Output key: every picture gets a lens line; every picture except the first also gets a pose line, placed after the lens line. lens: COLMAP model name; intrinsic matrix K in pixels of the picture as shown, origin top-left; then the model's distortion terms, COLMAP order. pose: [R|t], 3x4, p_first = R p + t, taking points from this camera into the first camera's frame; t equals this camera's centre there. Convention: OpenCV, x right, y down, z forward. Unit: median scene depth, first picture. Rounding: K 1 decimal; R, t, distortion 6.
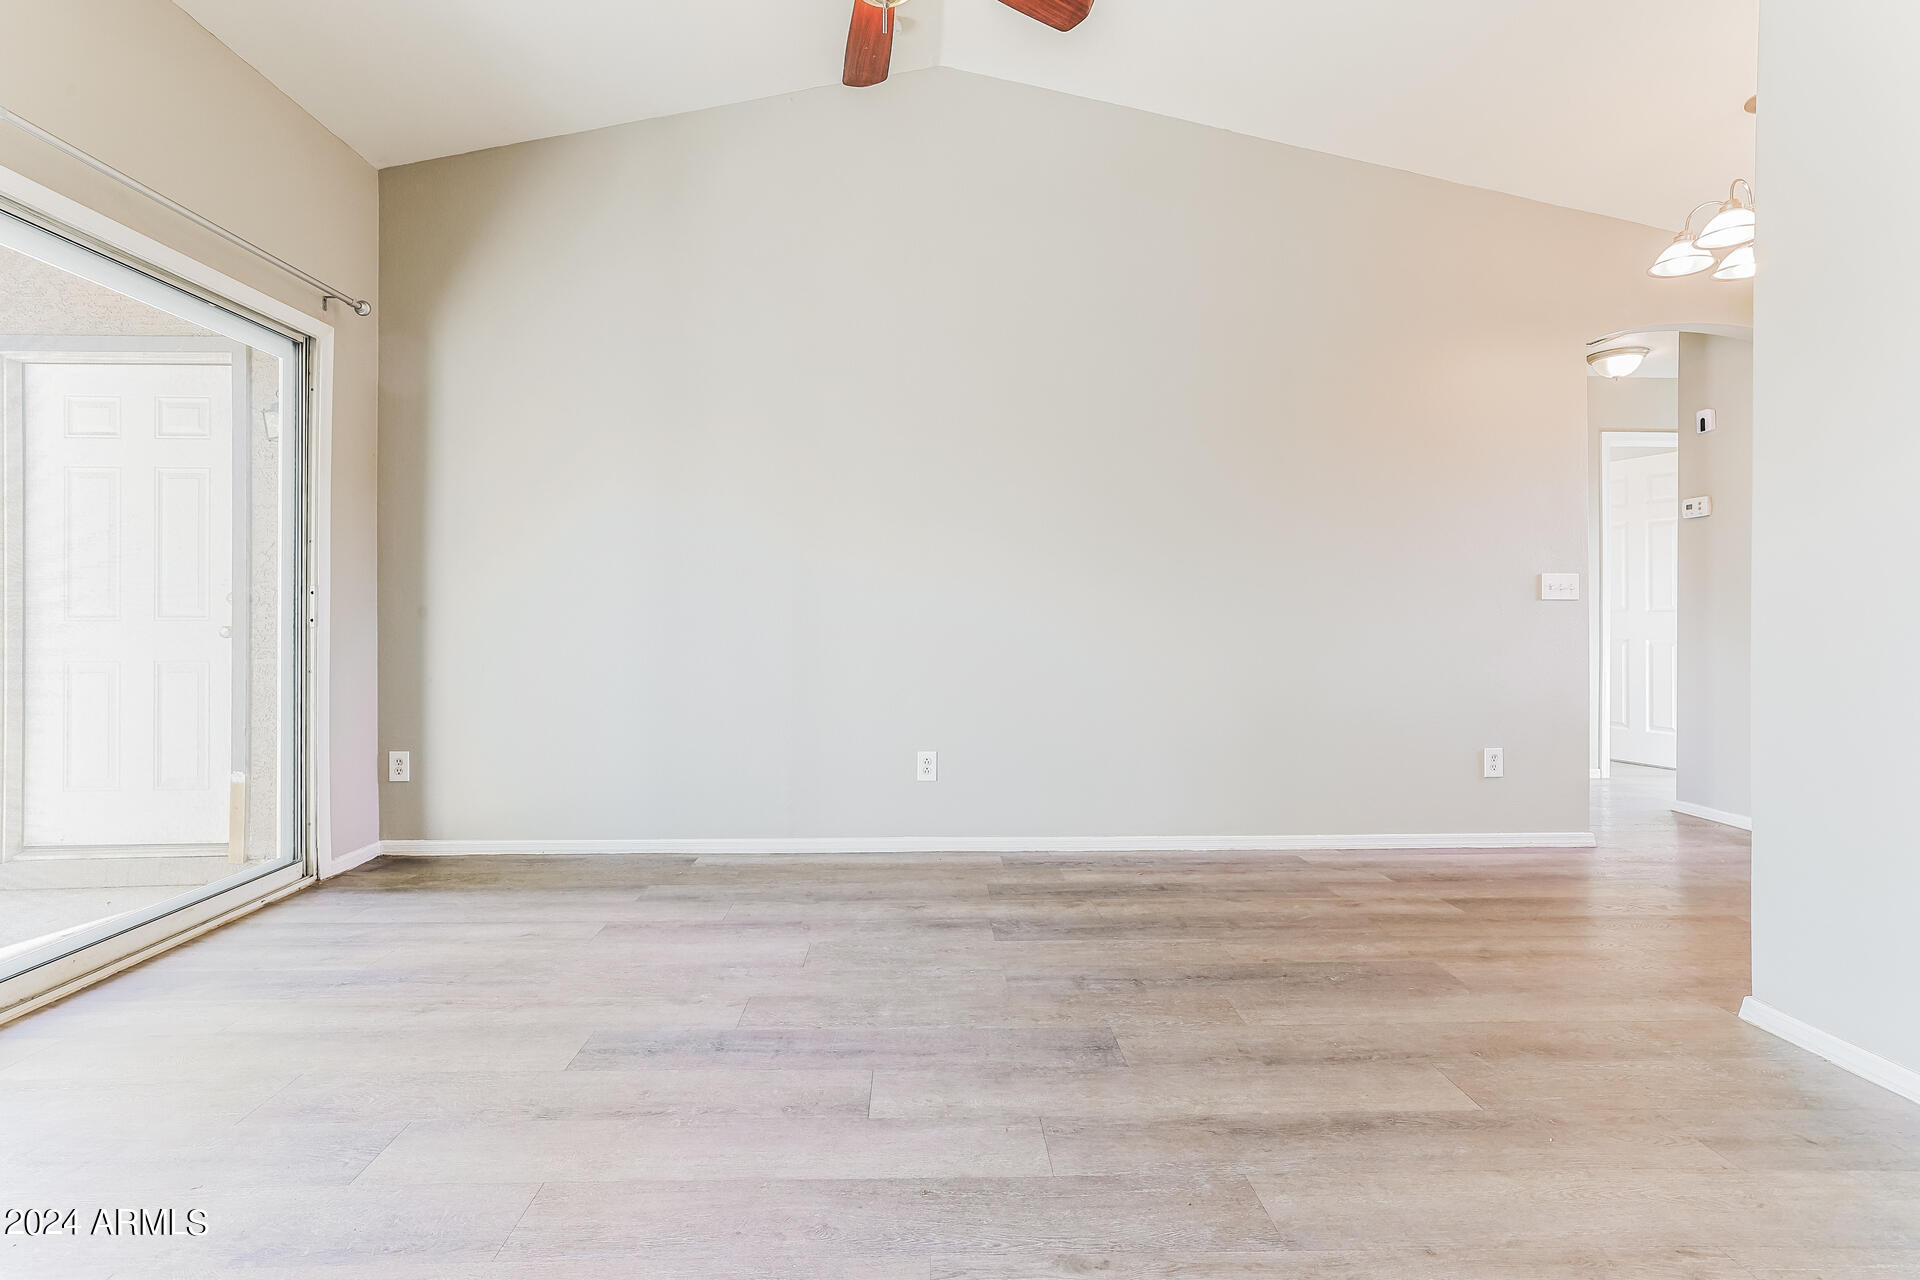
lens RADIAL K [[888.0, 0, 935.6], [0, 888.0, 613.0], [0, 0, 1]] dist [-0.028563, 0.018817]
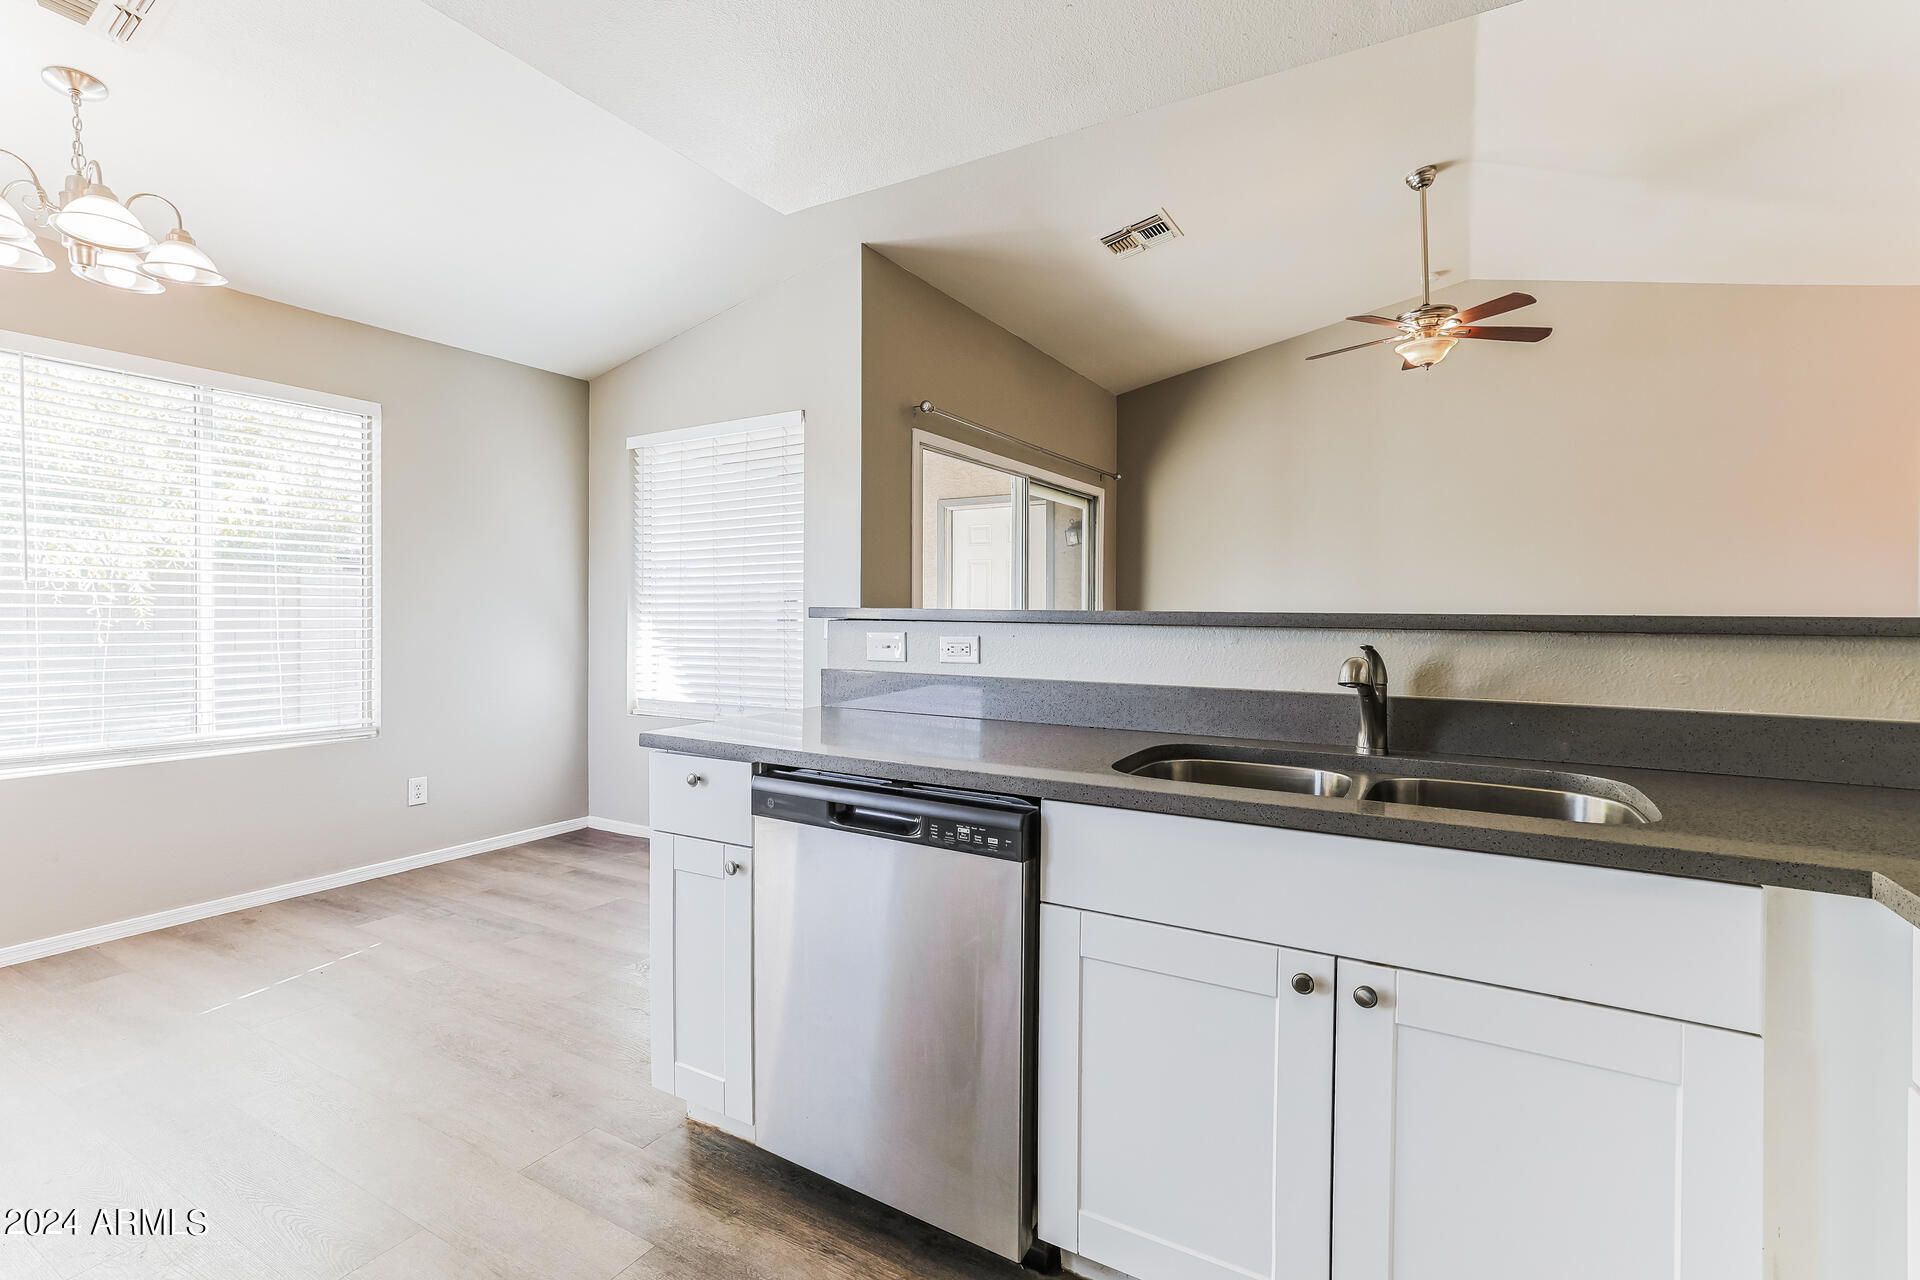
lens RADIAL K [[878.1, 0, 948.2], [0, 878.1, 630.2], [0, 0, 1]] dist [-0.000072, 0.007810]
pose [[0.846334, 0.014354, -0.532459, 0.065920], [-0.002255, 0.999724, 0.023366, -0.062500], [0.532647, -0.018574, 0.846133, -0.898960]]
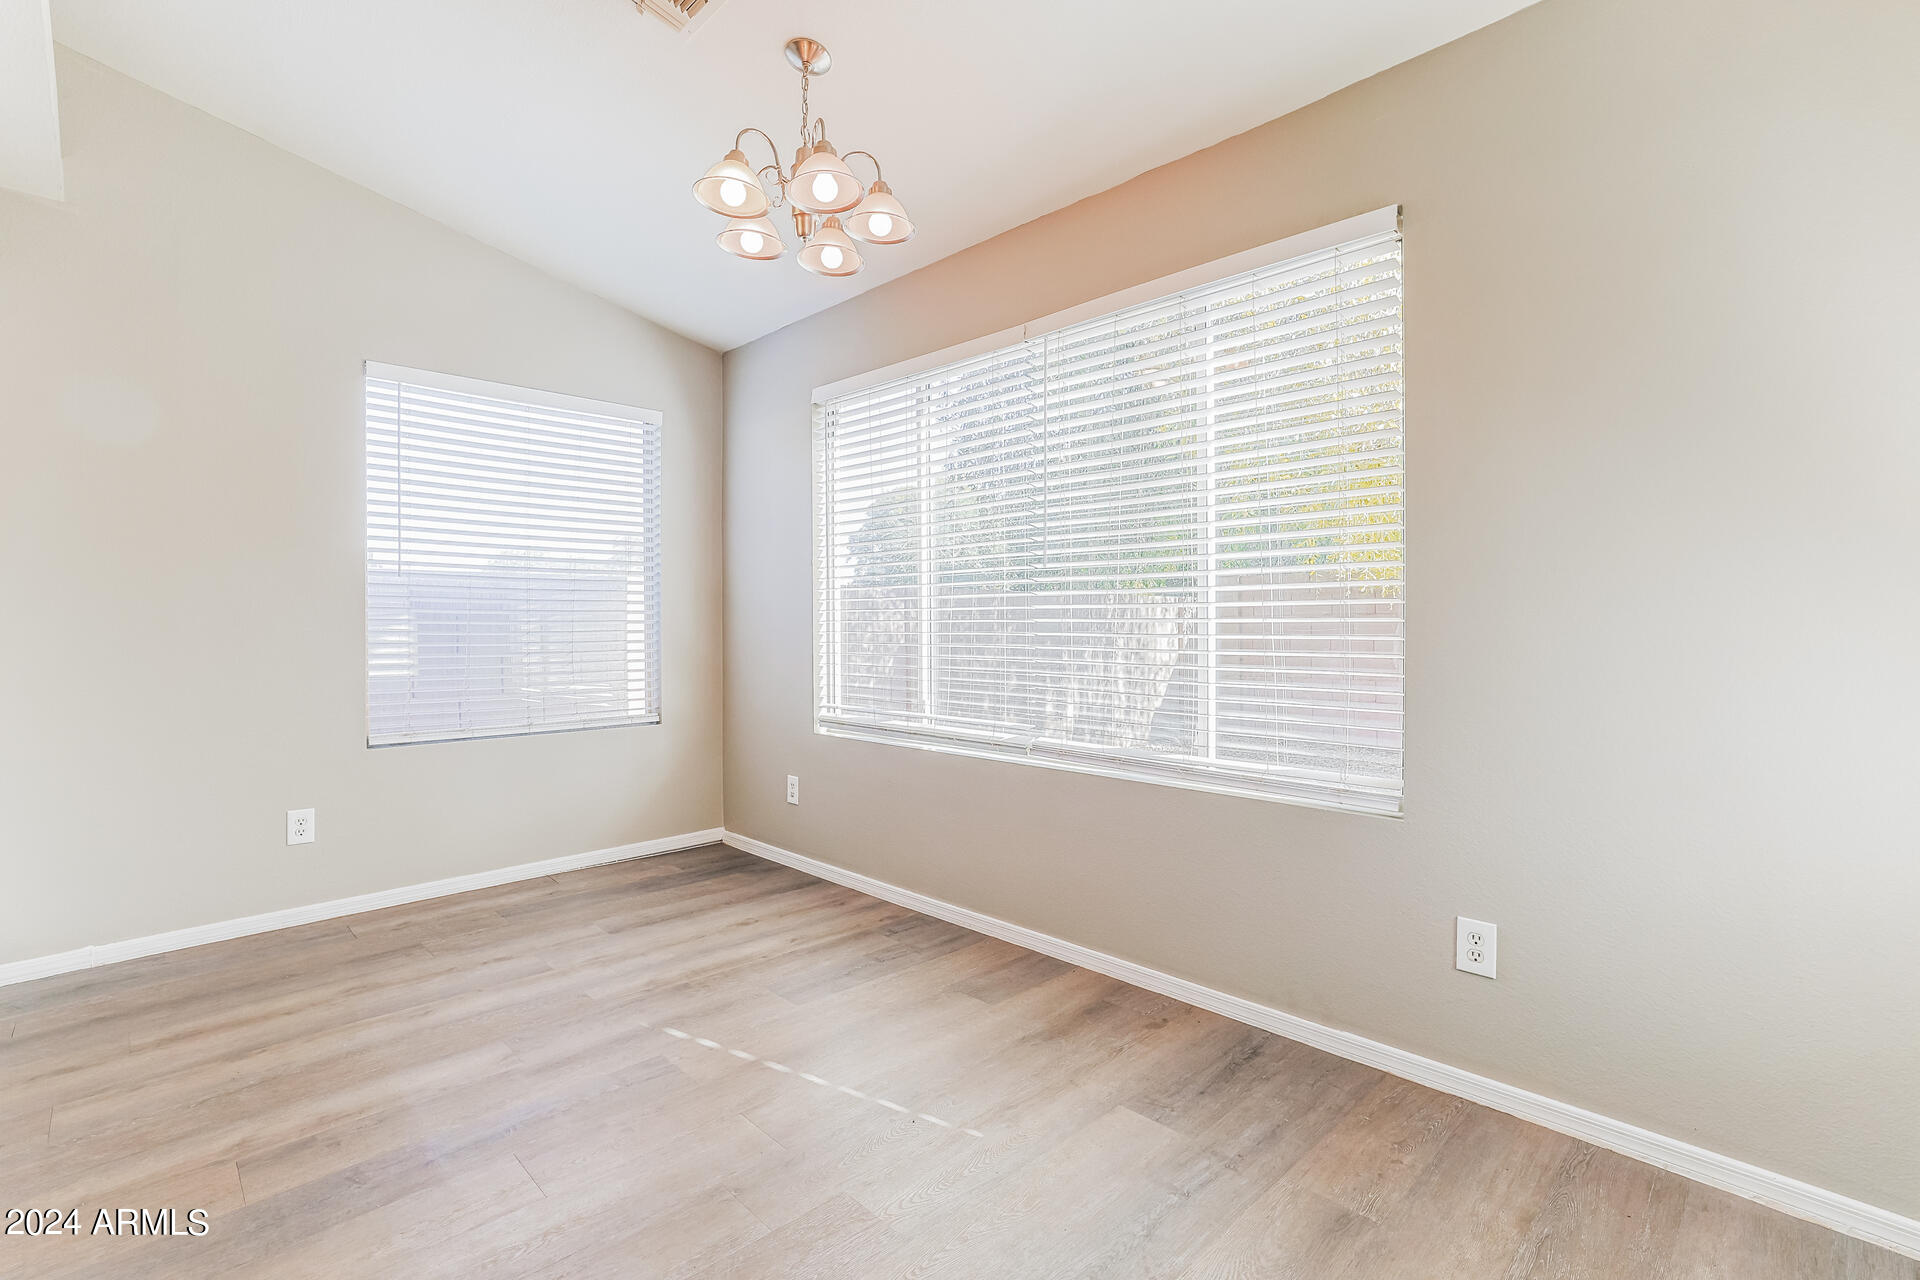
lens RADIAL K [[878.1, 0, 948.2], [0, 878.1, 630.2], [0, 0, 1]] dist [-0.000072, 0.007810]
pose [[-0.724152, 0.012068, -0.689535, -0.578447], [0.008465, 0.999927, 0.008610, -0.035716], [0.689588, 0.000398, -0.724202, 0.011705]]
